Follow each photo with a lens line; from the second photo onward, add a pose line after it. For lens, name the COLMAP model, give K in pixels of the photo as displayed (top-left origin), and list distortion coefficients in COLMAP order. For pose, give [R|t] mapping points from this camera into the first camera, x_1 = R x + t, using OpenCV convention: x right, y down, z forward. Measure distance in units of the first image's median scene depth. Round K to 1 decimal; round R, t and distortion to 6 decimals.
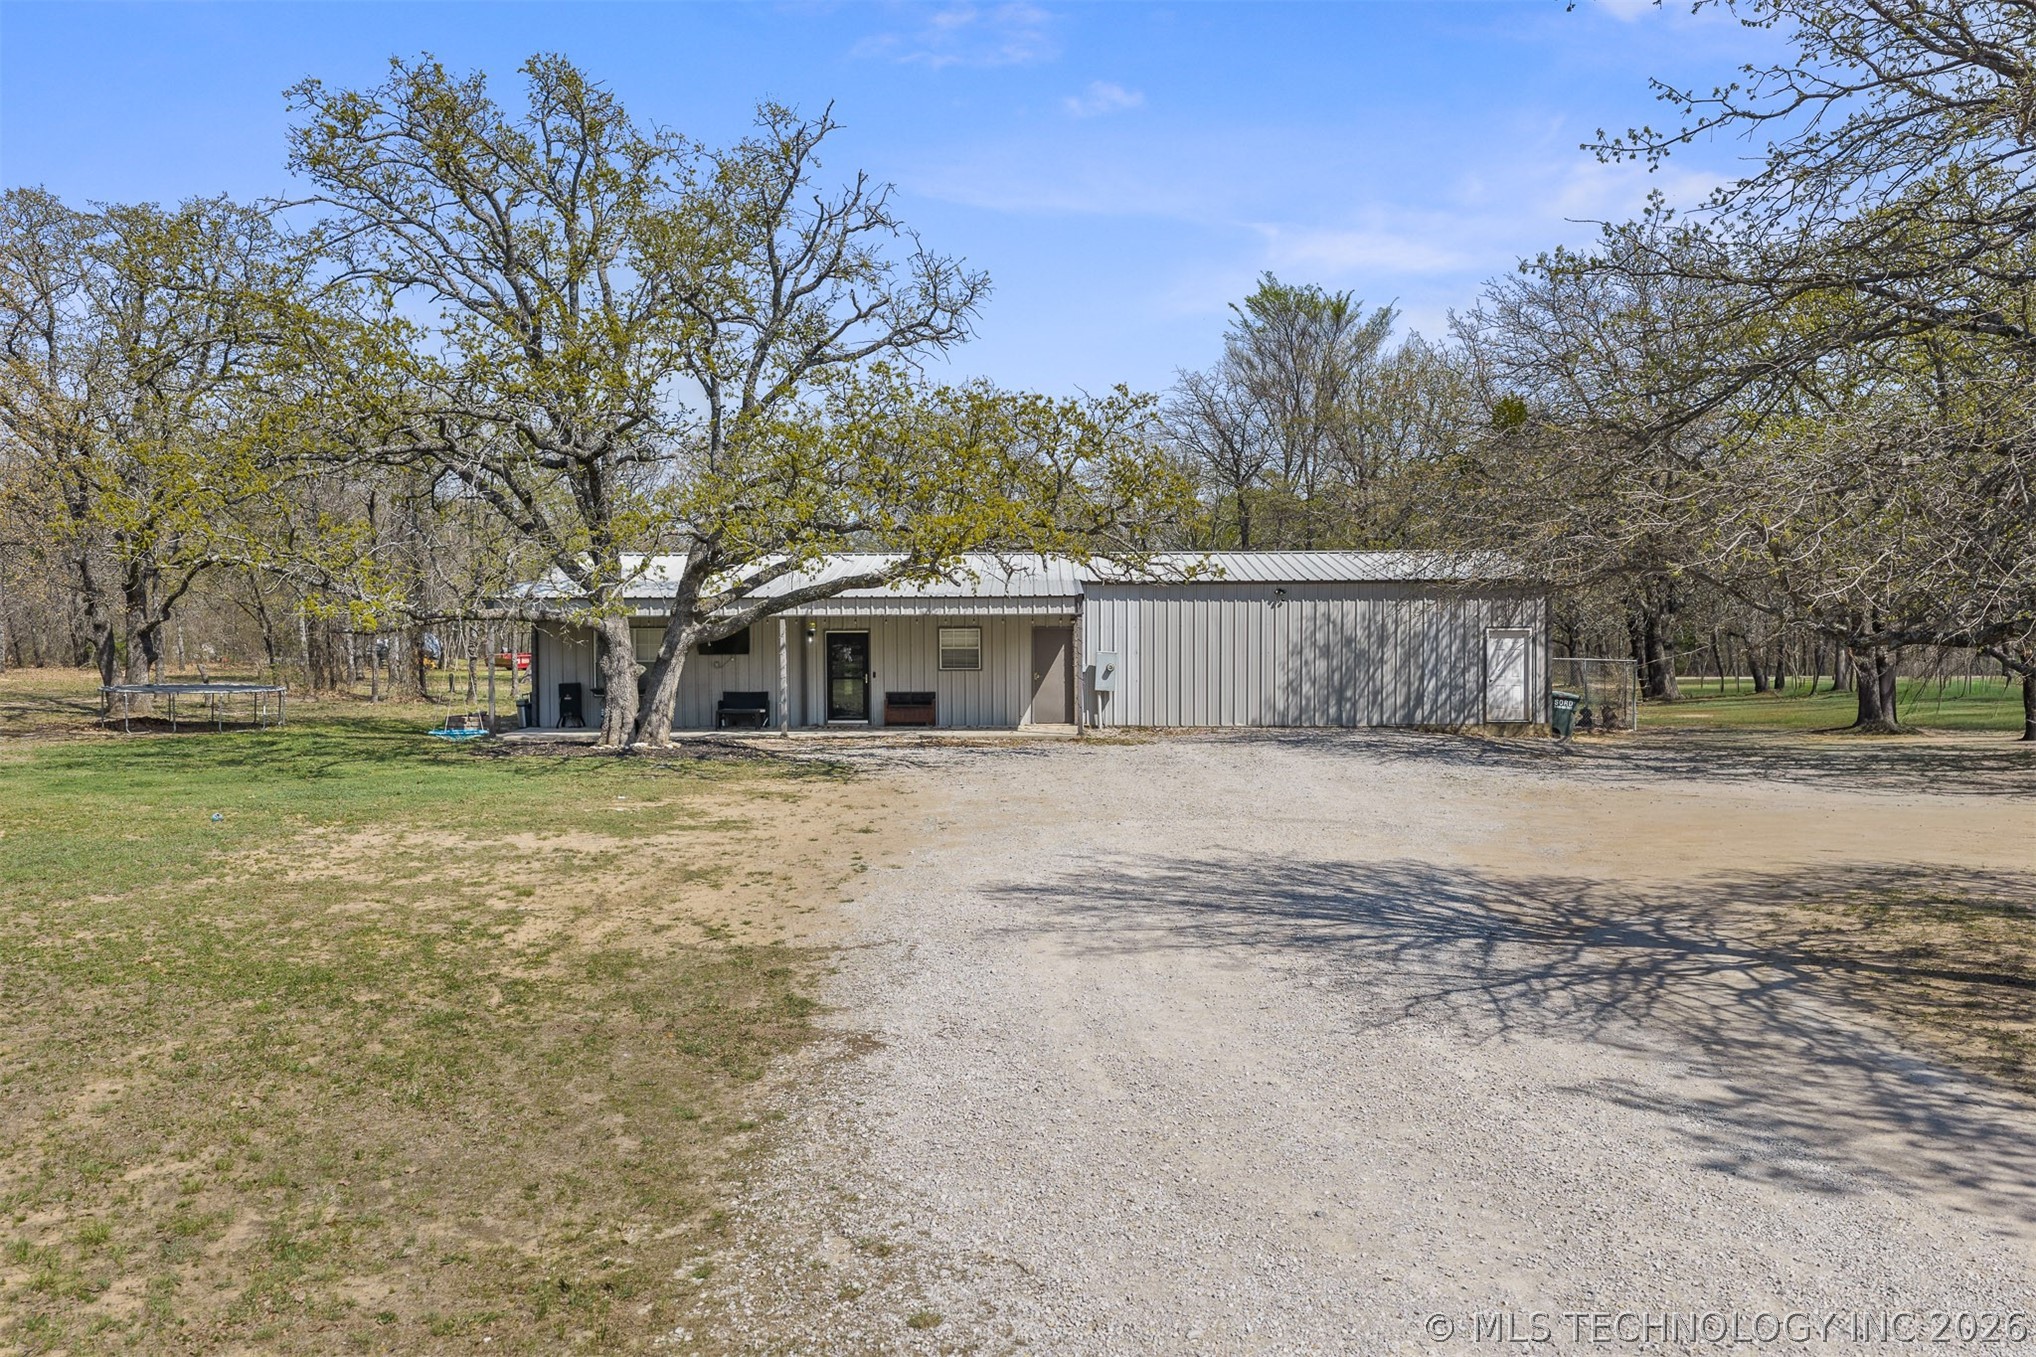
lens RADIAL K [[1680.8, 0, 1018.0], [0, 1680.8, 678.5], [0, 0, 1]] dist [0.025825, -0.044389]
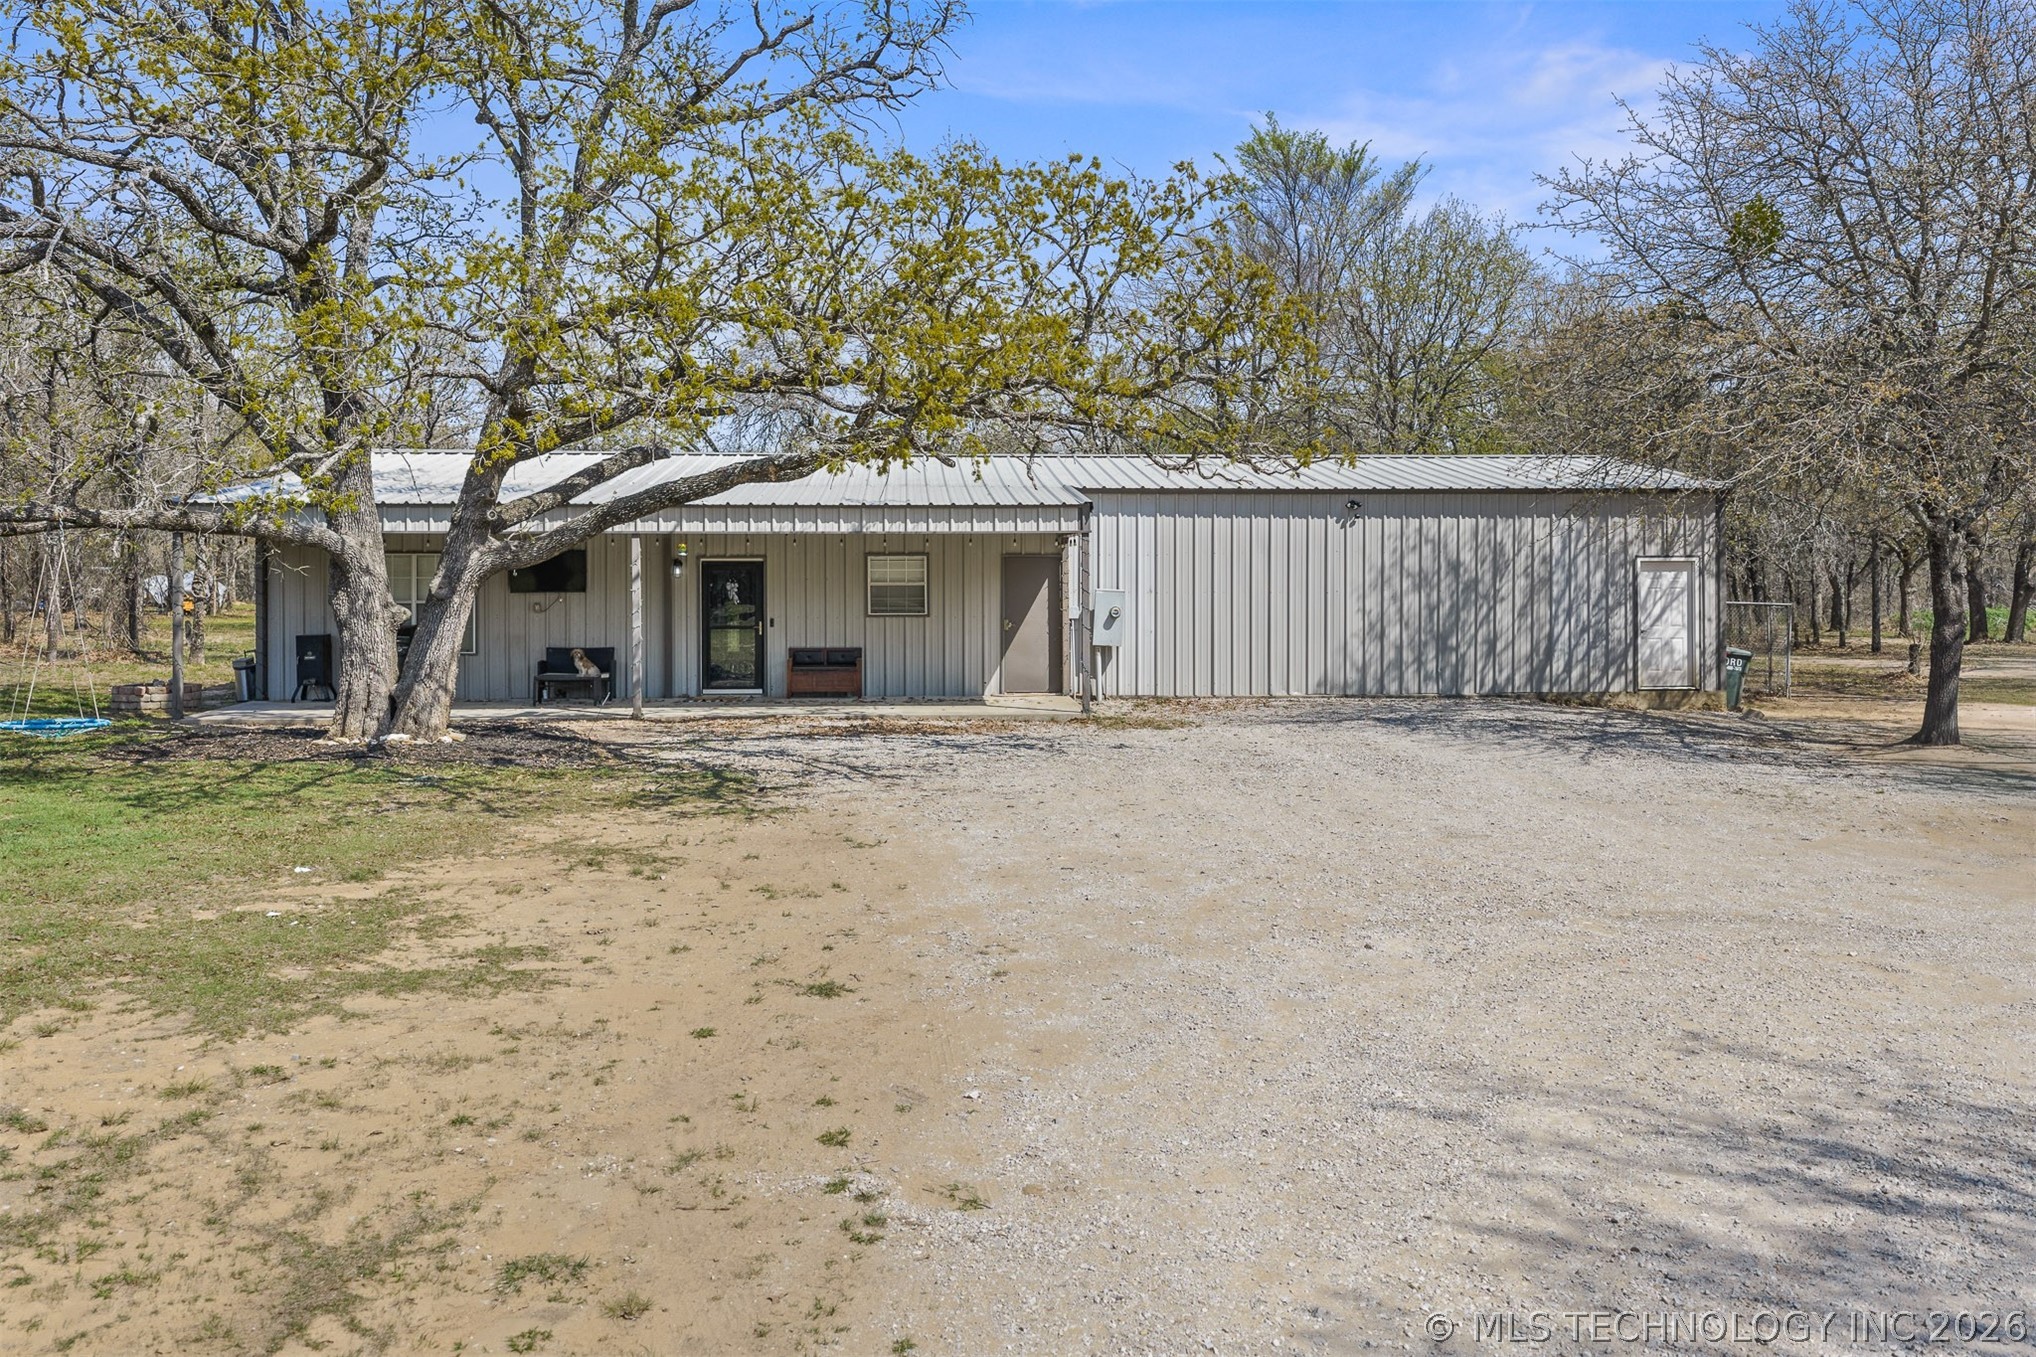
lens RADIAL K [[1595.0, 0, 1023.7], [0, 1595.0, 600.1], [0, 0, 1]] dist [-0.035728, -0.002851]
pose [[0.995281, 0.002015, 0.097013, -0.049216], [-0.000419, 0.999864, -0.016474, -0.000726], [-0.097033, 0.016356, 0.995147, 0.364860]]
